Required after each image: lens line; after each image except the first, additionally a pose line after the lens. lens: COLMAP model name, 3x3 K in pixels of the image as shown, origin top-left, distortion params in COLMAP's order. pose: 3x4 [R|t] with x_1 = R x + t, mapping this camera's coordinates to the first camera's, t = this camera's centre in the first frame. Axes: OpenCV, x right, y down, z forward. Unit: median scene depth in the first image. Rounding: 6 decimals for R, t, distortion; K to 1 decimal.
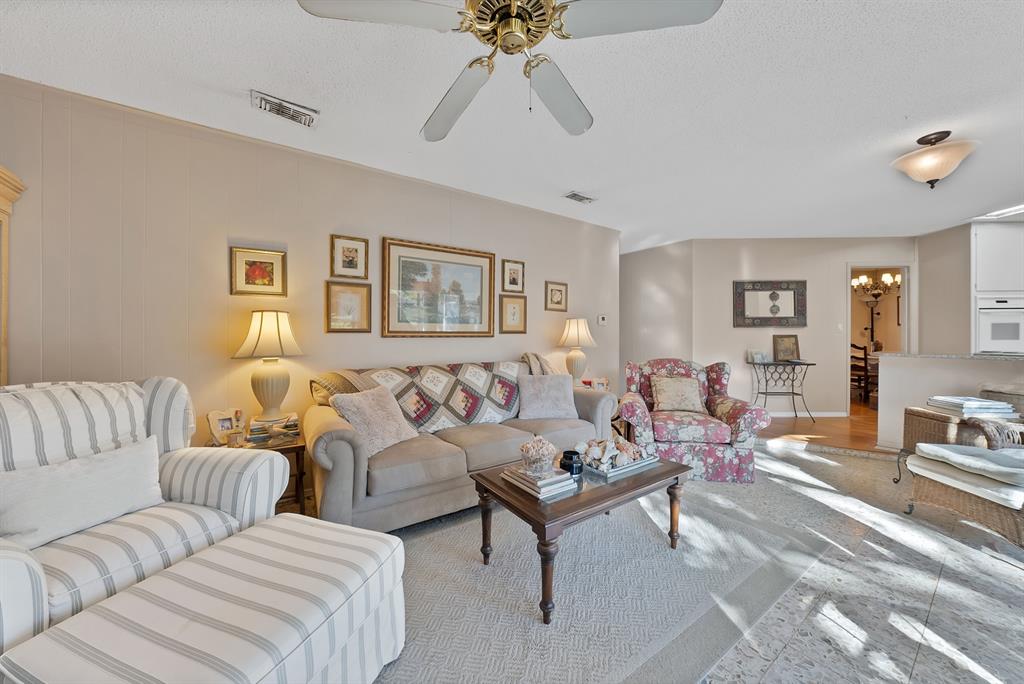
lens RADIAL K [[368.6, 0, 503.4], [0, 368.6, 337.5], [0, 0, 1]] dist [-0.029963, 0.007094]
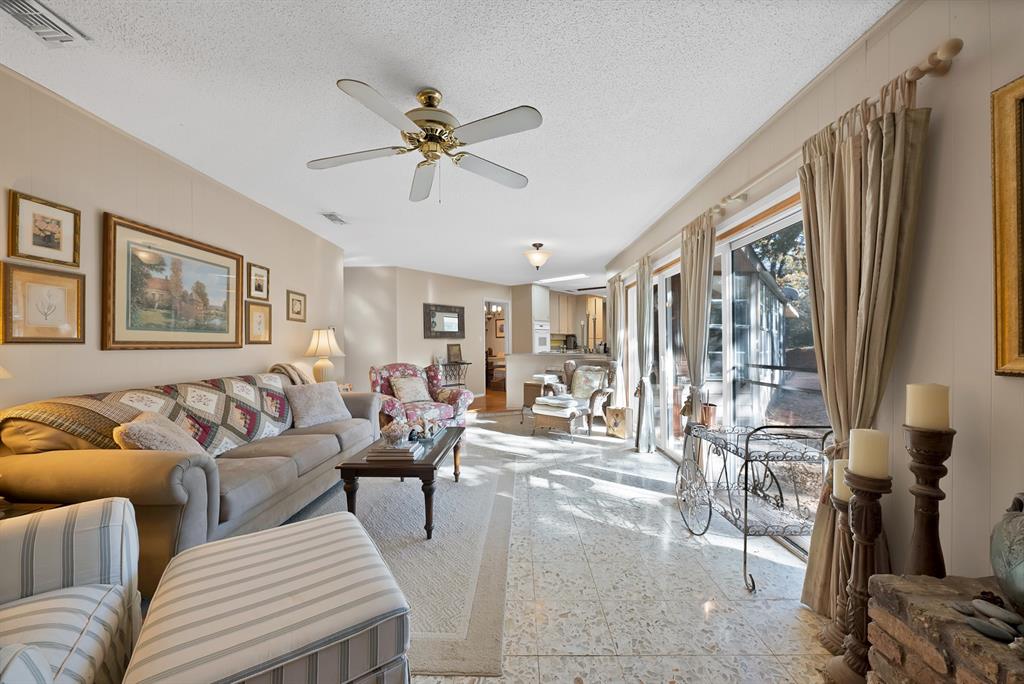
lens RADIAL K [[373.4, 0, 513.8], [0, 373.4, 345.2], [0, 0, 1]] dist [-0.000297, -0.000021]
pose [[0.585171, -0.007748, 0.810873, -0.416738], [0.012971, 0.999916, 0.000194, 0.000470], [-0.810806, 0.010404, 0.585222, -0.080918]]
